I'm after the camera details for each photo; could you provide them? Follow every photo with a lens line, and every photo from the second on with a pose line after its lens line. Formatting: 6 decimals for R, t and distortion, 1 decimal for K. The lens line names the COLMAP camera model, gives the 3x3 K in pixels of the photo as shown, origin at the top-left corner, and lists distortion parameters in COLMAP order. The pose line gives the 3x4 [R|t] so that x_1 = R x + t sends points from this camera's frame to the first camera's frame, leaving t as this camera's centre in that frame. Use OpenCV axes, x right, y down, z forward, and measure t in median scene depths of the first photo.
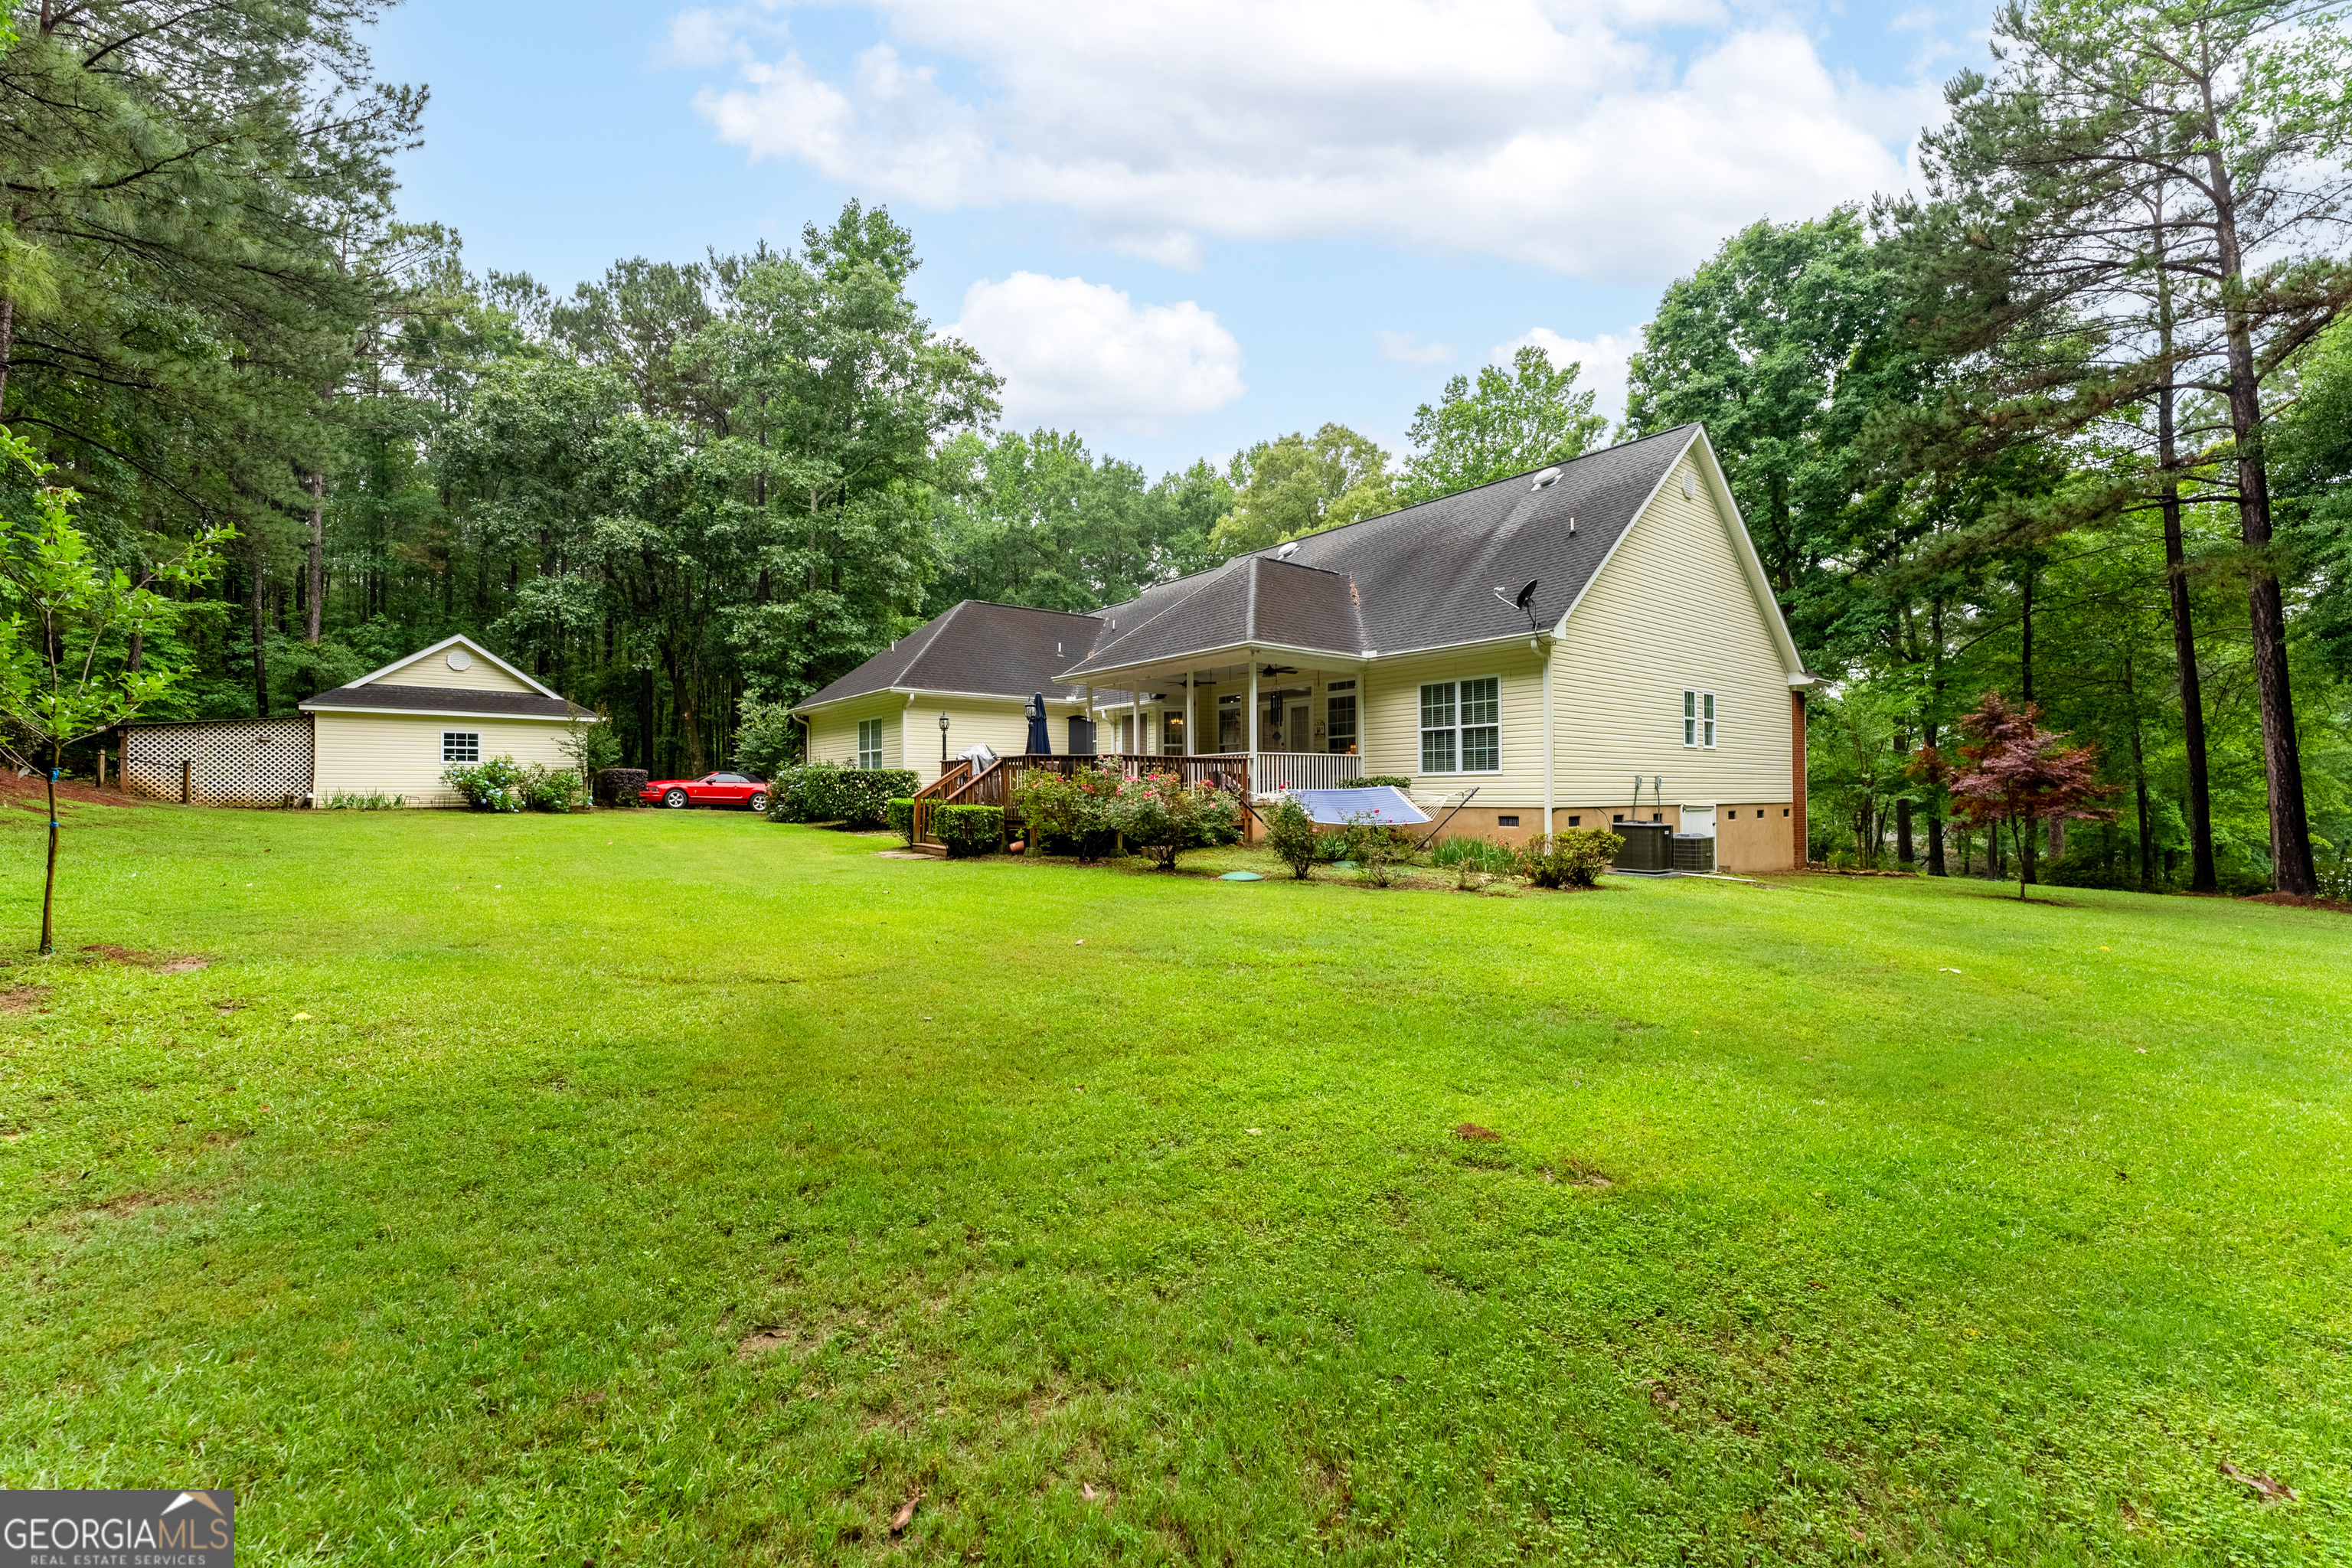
lens RADIAL K [[955.3, 0, 1176.0], [0, 955.3, 784.0], [0, 0, 1]] dist [-0.000087, -0.000022]
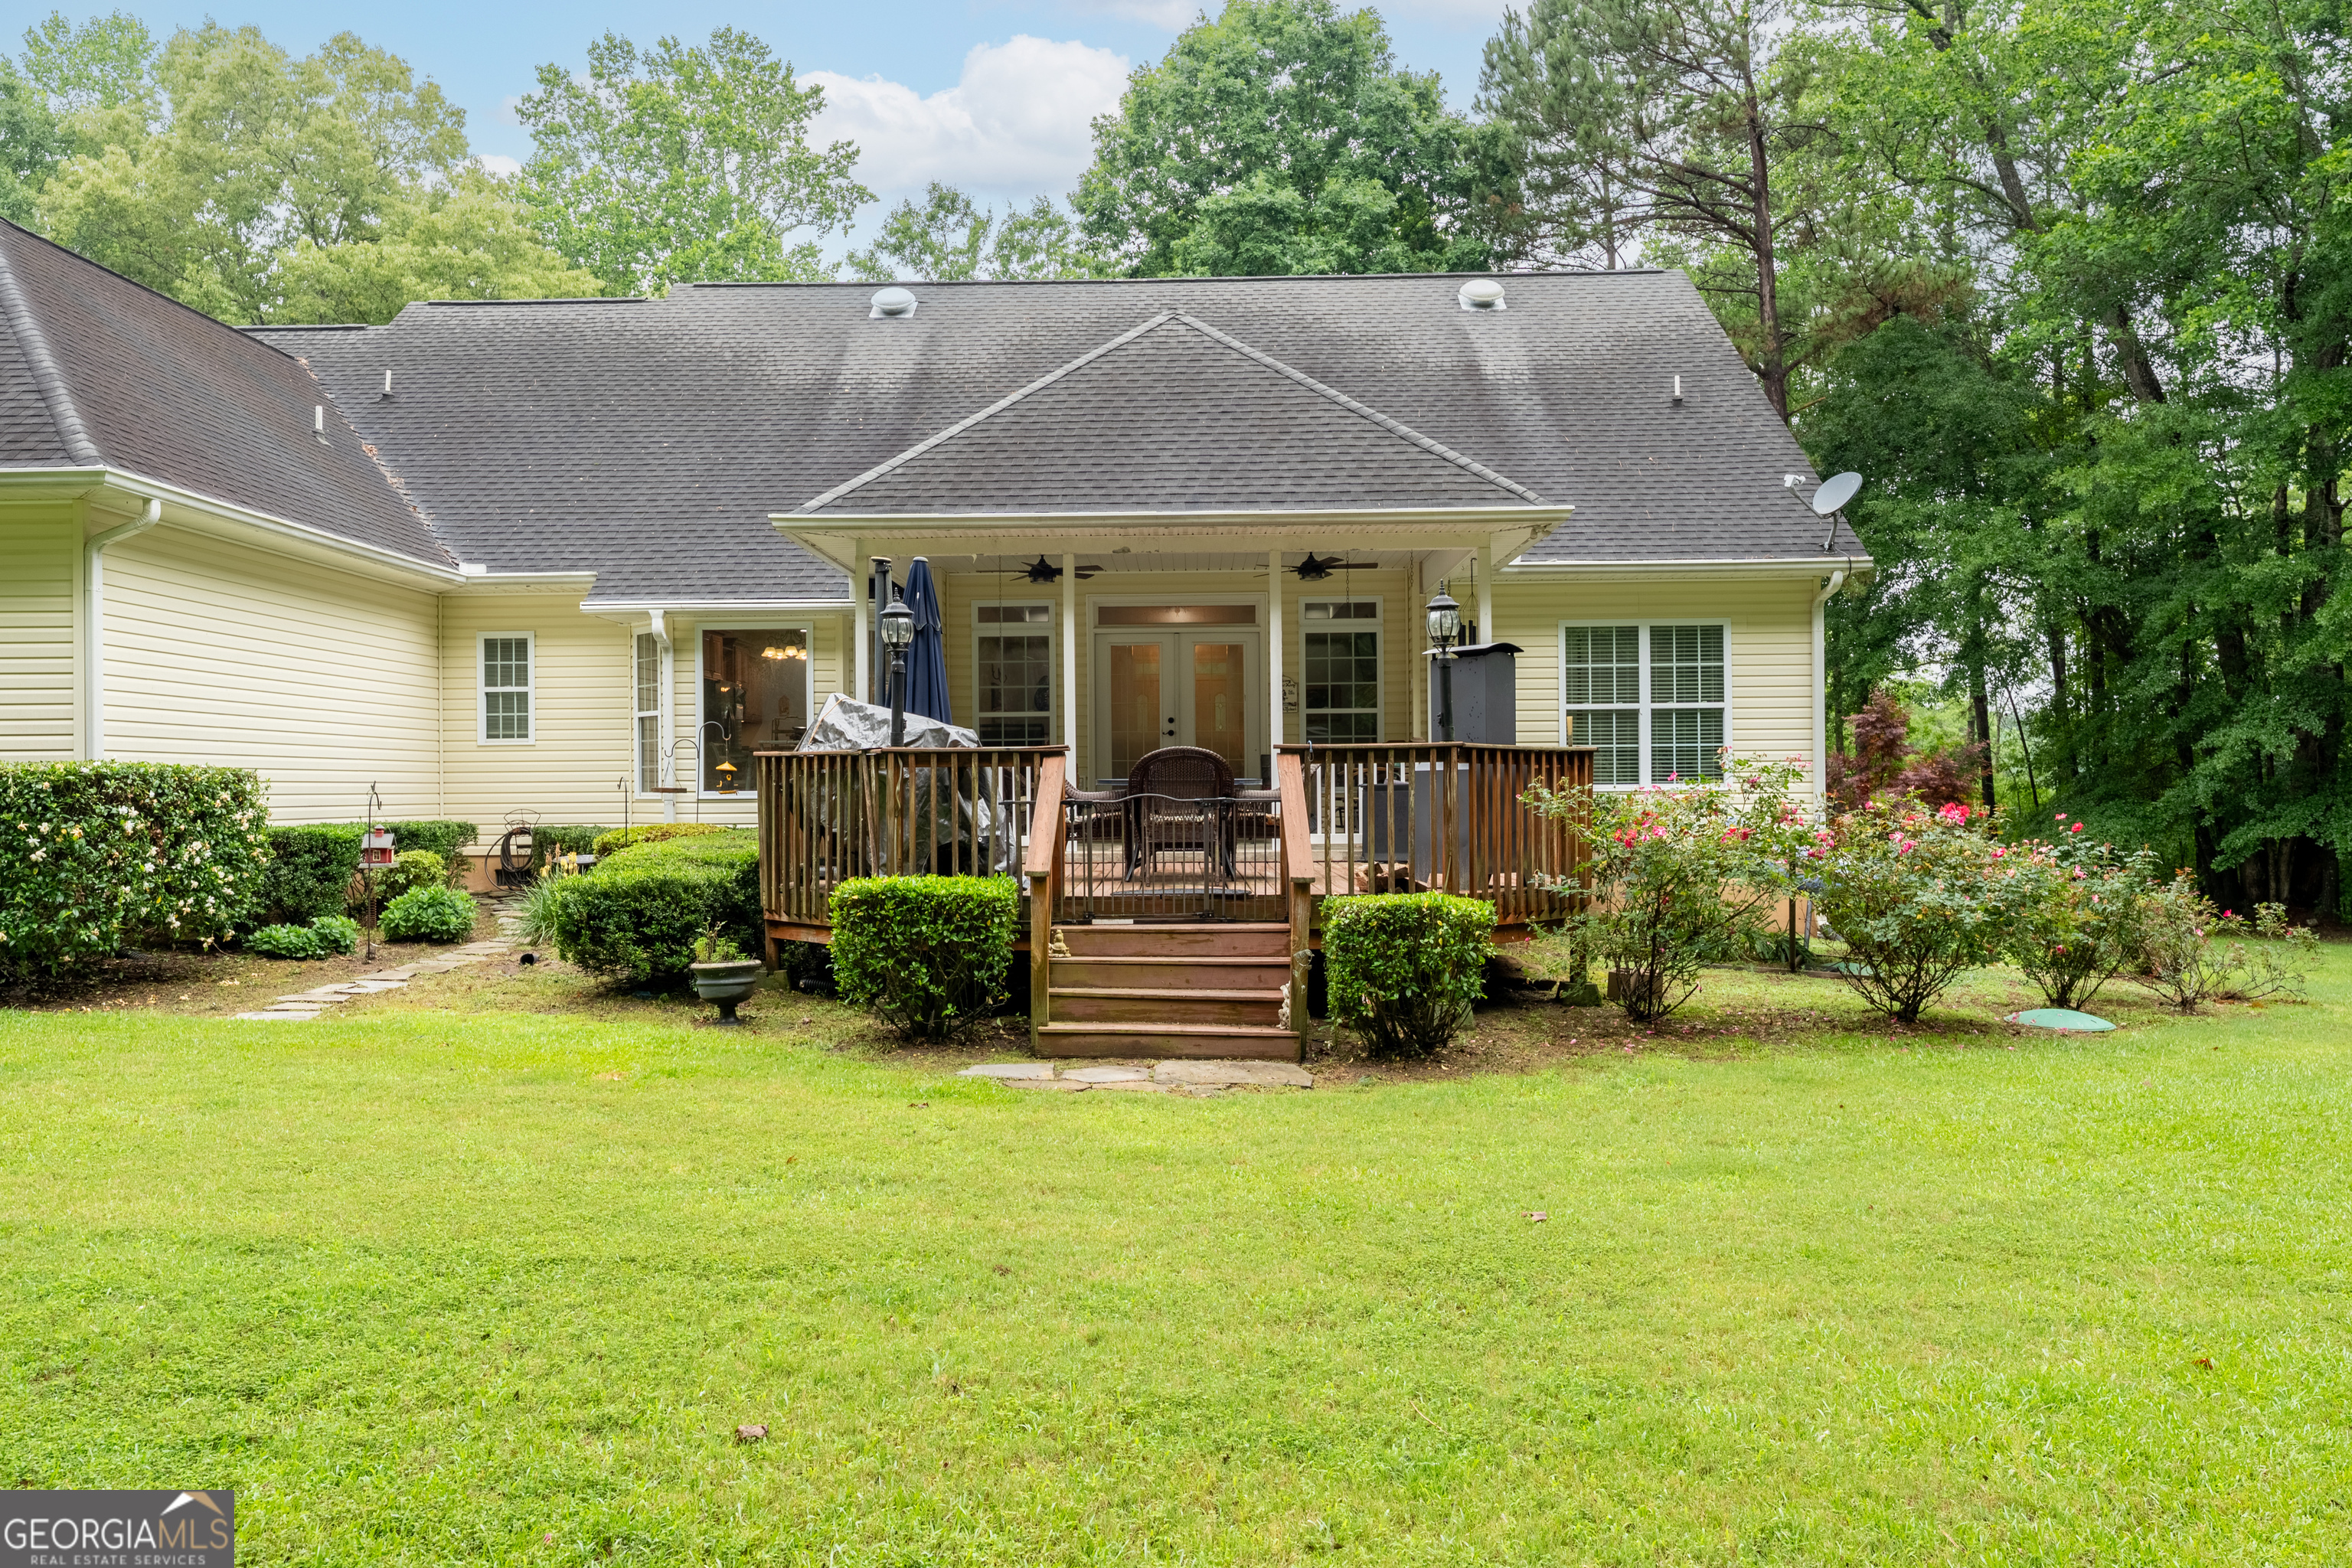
lens RADIAL K [[1592.0, 0, 1176.0], [0, 1592.0, 784.0], [0, 0, 1]] dist [-0.001662, -0.000371]
pose [[0.636628, 0.007959, 0.771130, -0.588824], [-0.003250, 0.999966, -0.007638, -0.005496], [-0.771164, 0.002356, 0.636632, 0.599338]]
